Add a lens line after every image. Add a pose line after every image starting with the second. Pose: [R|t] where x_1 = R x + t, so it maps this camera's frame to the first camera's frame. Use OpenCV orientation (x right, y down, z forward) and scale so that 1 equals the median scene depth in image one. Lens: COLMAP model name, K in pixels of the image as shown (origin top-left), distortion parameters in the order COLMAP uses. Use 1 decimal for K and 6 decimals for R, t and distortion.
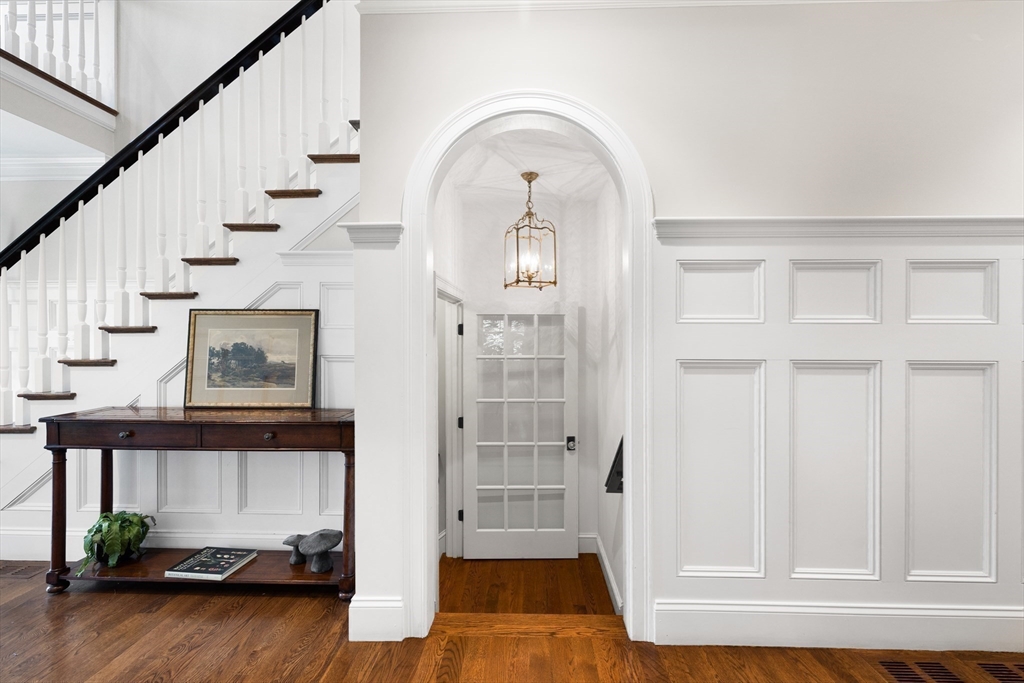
lens RADIAL K [[434.6, 0, 515.3], [0, 434.6, 336.6], [0, 0, 1]] dist [0.002420, 0.000580]
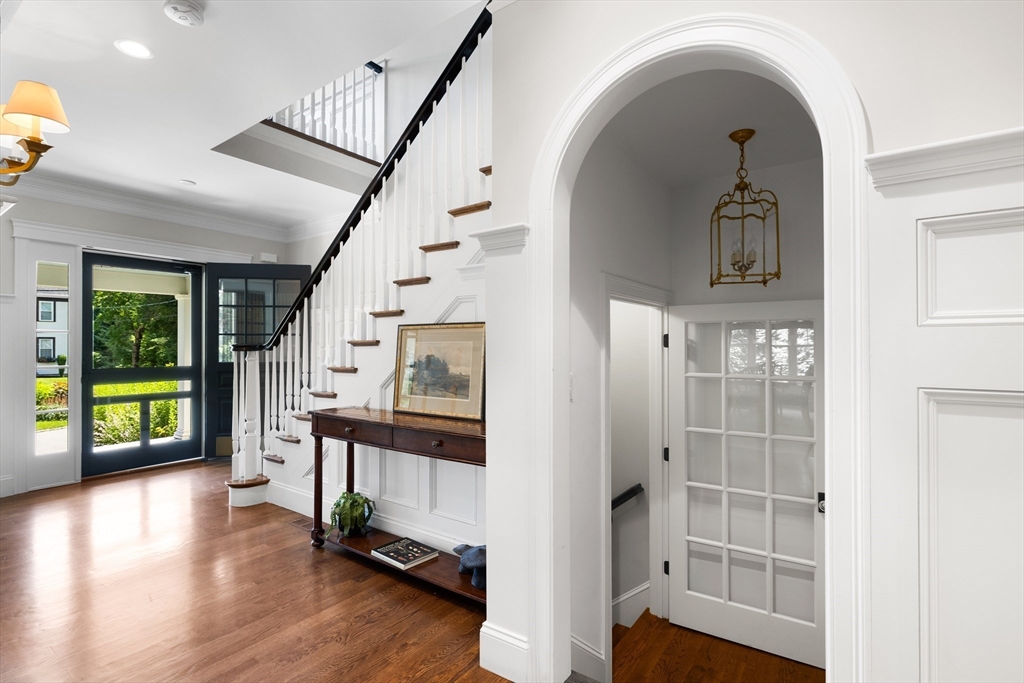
lens RADIAL K [[485.6, 0, 513.0], [0, 485.6, 345.0], [0, 0, 1]] dist [-0.003217, 0.000122]
pose [[0.831293, -0.004760, -0.555814, 0.210591], [-0.000967, 0.999949, -0.010010, 0.001622], [0.555834, 0.008859, 0.831246, 0.111345]]
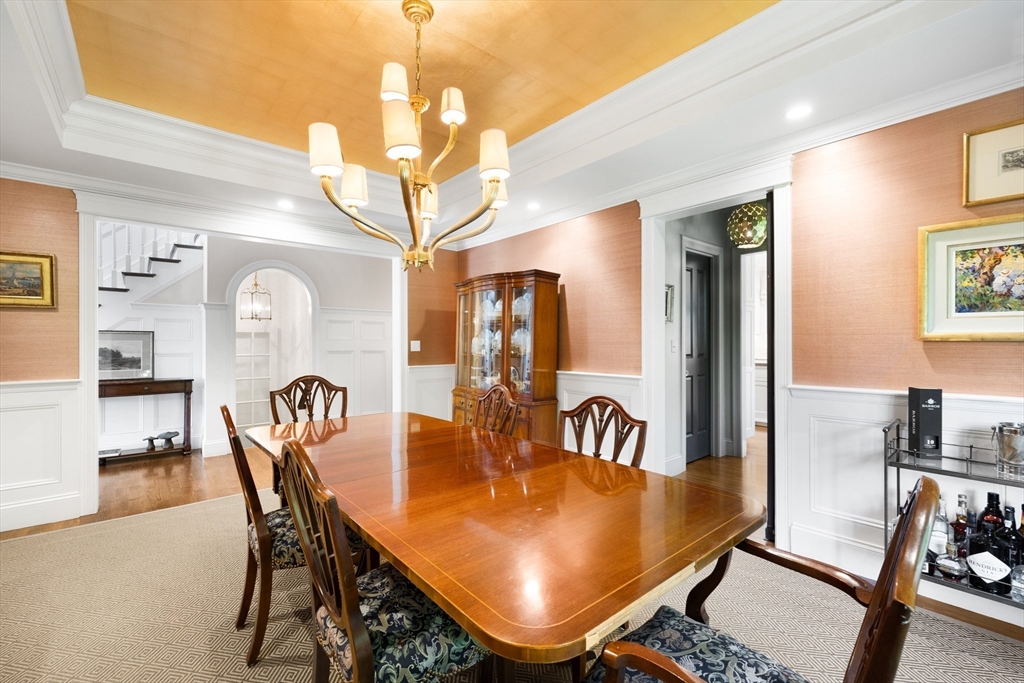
lens RADIAL K [[439.2, 0, 512.5], [0, 439.2, 342.8], [0, 0, 1]] dist [-0.001623, 0.000017]
pose [[0.740406, -0.001153, 0.672159, -0.599653], [0.003997, 0.999988, -0.002687, 0.005033], [-0.672148, 0.004676, 0.740402, -1.729648]]
